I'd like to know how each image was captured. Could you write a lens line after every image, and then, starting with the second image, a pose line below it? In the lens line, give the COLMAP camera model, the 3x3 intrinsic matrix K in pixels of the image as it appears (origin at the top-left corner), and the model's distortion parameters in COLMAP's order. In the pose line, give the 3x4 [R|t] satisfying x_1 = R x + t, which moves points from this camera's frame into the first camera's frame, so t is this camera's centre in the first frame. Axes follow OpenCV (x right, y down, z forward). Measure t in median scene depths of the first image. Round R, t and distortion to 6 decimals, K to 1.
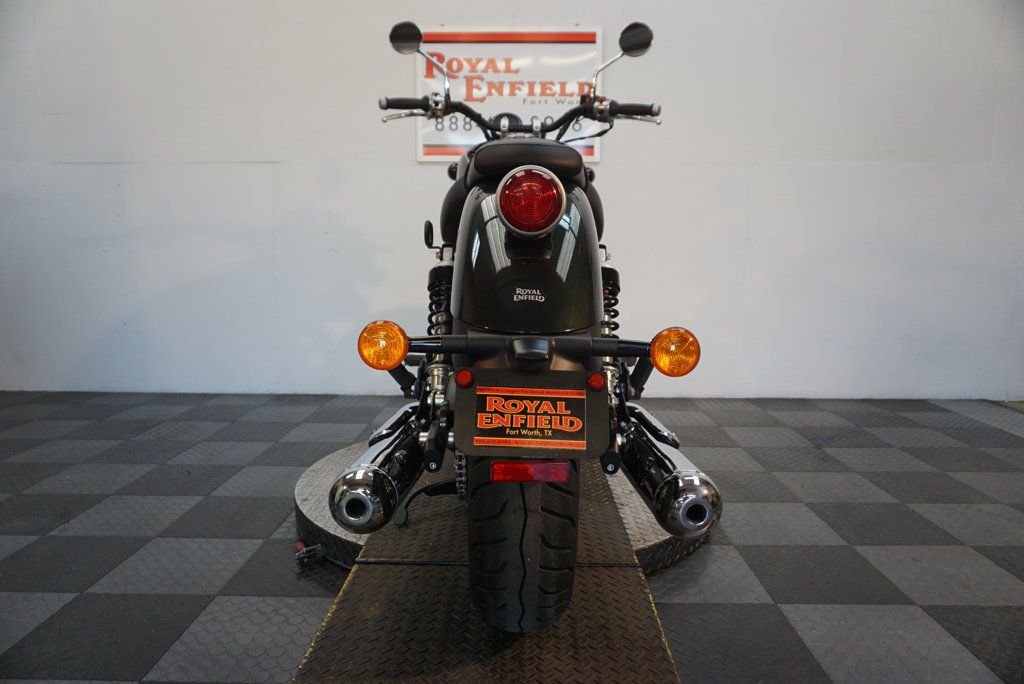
lens RADIAL K [[686.7, 0, 506.4], [0, 686.7, 330.8], [0, 0, 1]] dist [-0.056471, 0.037036]
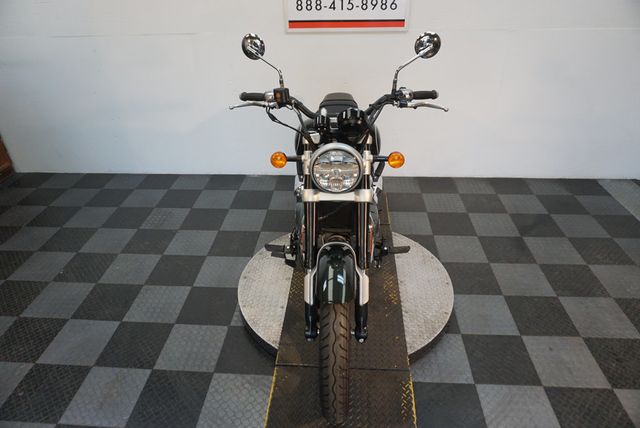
lens RADIAL K [[429.2, 0, 316.5], [0, 429.2, 207.0], [0, 0, 1]] dist [-0.056471, 0.037036]
pose [[0.998491, 0.001204, -0.054897, -0.016007], [0.021096, 0.914622, 0.403758, -0.409533], [0.050696, -0.404307, 0.913217, -0.008744]]
